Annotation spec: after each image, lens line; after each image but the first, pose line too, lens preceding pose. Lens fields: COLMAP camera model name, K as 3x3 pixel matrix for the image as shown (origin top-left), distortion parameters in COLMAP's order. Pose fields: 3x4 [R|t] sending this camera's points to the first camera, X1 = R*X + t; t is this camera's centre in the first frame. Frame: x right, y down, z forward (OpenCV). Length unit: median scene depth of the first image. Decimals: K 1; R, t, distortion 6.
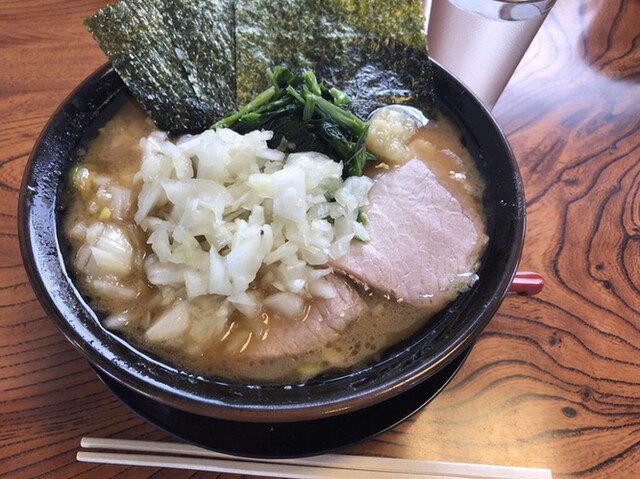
lens RADIAL K [[510.9, 0, 320.0], [0, 510.9, 239.5], [0, 0, 1]] dist [0.003652, -0.003080]
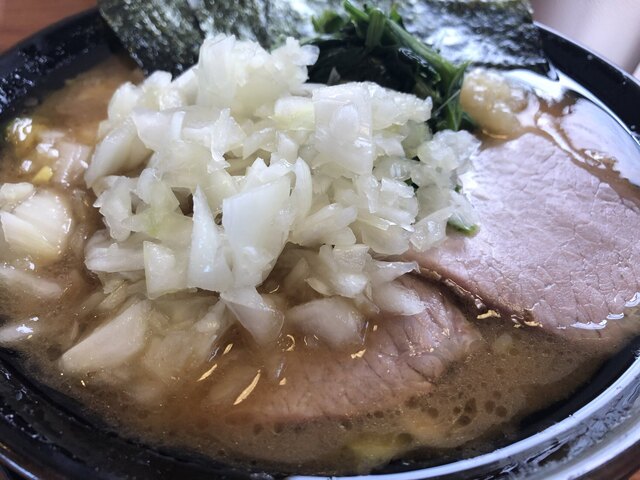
lens RADIAL K [[542.8, 0, 320.0], [0, 542.8, 240.0], [0, 0, 1]] dist [-0.044382, 0.005849]
pose [[0.997714, 0.032769, -0.059096, -0.045666], [-0.045072, 0.974302, -0.220692, 0.165892], [0.050345, 0.222851, 0.973552, 0.426415]]
